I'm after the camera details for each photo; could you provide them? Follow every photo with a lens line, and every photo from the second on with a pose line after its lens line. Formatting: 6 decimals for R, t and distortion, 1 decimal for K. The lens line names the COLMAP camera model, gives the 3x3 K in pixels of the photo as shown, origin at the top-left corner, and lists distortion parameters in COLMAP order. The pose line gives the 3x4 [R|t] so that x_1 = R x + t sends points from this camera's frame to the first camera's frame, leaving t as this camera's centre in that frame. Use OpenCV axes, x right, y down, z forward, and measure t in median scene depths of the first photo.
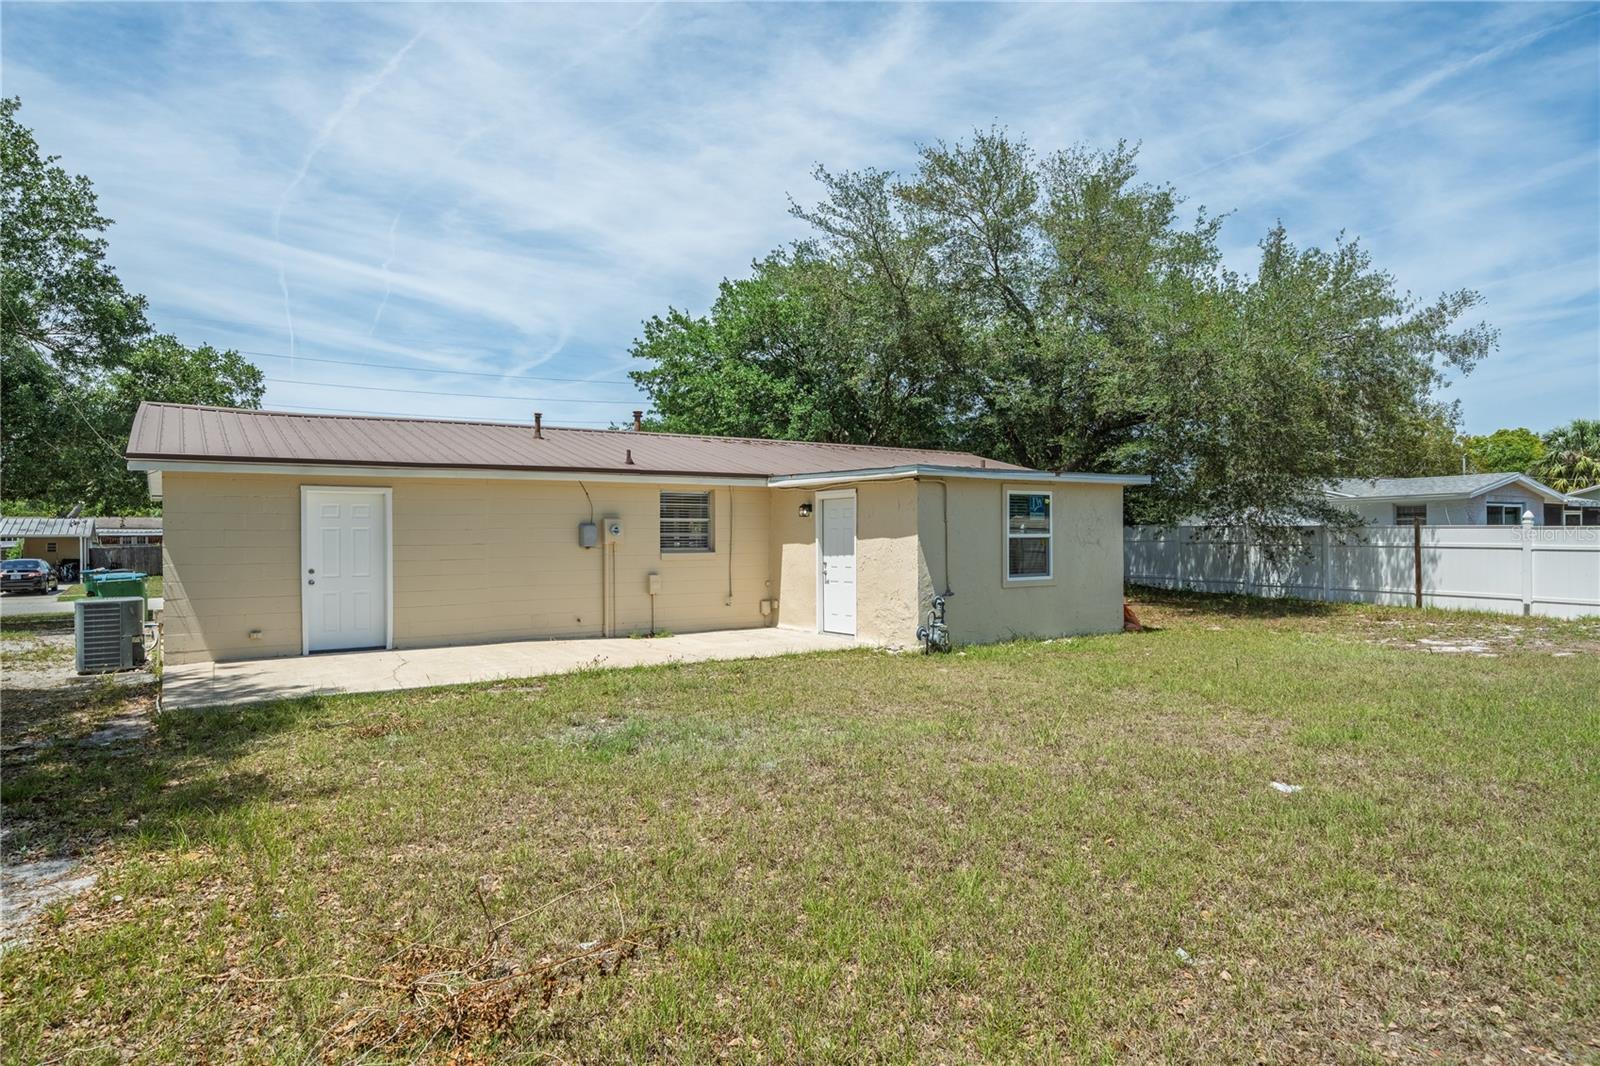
lens RADIAL K [[901.4, 0, 798.6], [0, 901.4, 534.1], [0, 0, 1]] dist [-0.007081, -0.001190]
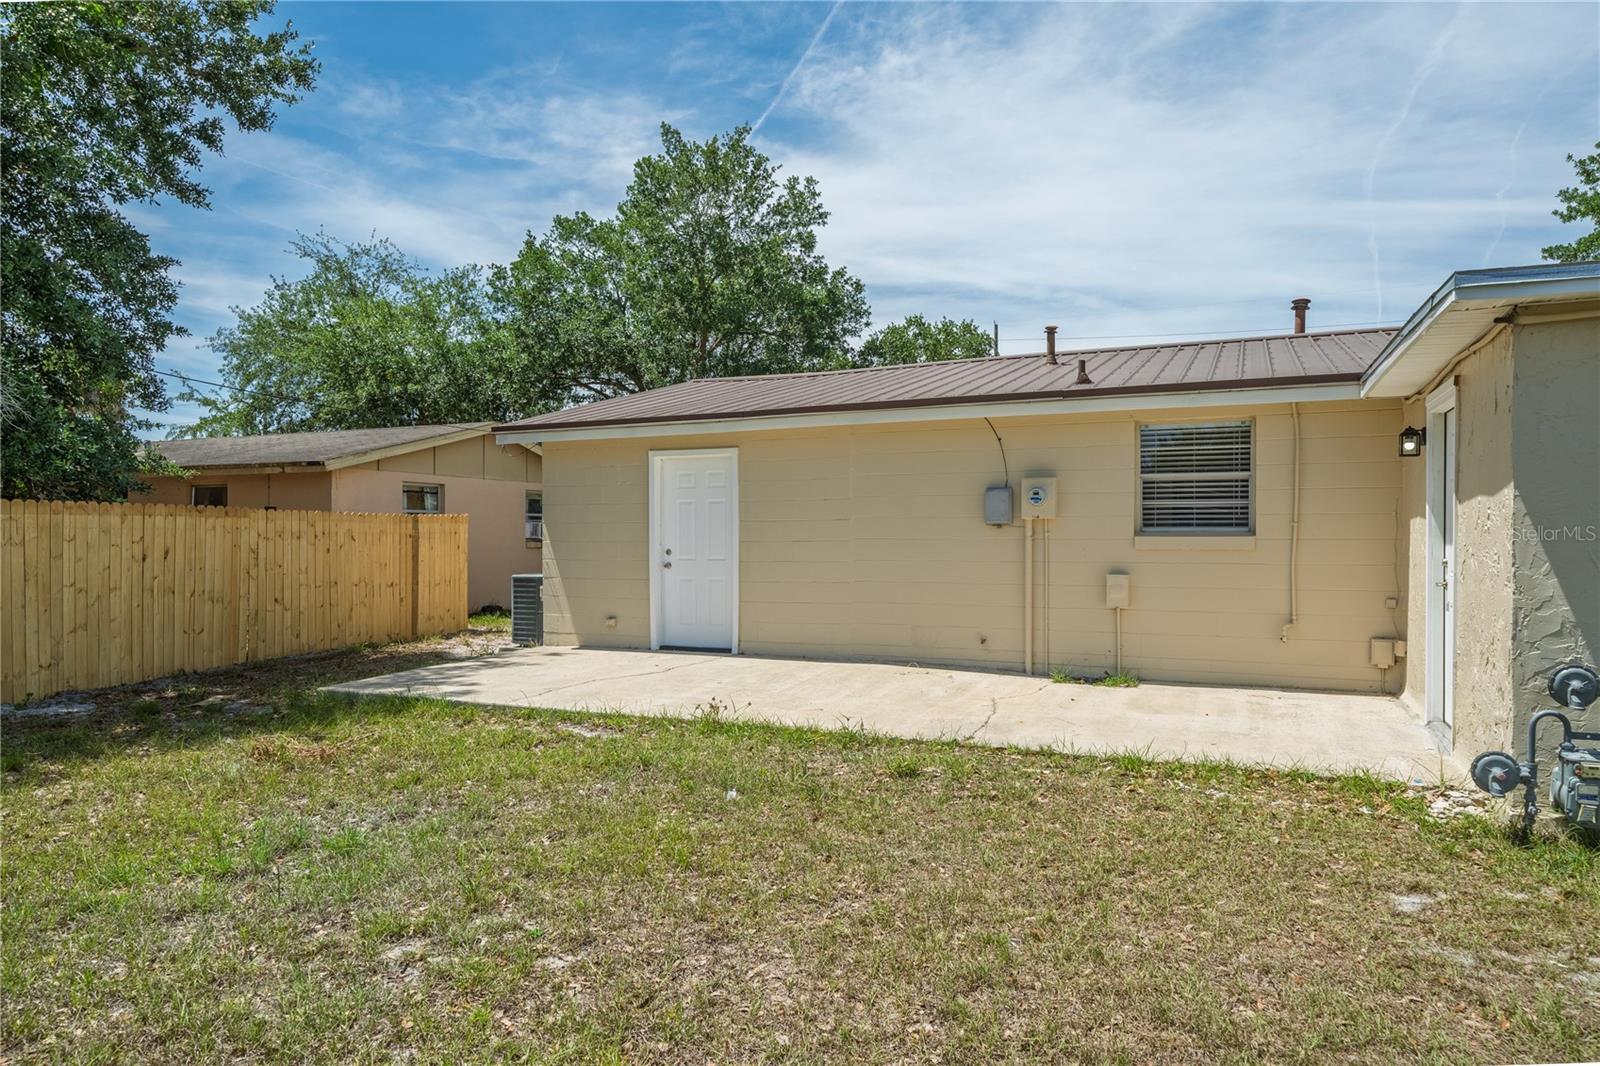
lens RADIAL K [[1050.4, 0, 799.6], [0, 1050.4, 539.0], [0, 0, 1]] dist [-0.024996, -0.005241]
pose [[0.508155, 0.001852, -0.861264, 0.292909], [0.000472, 0.999997, 0.002429, 0.020558], [0.861265, -0.001641, 0.508153, 0.468526]]
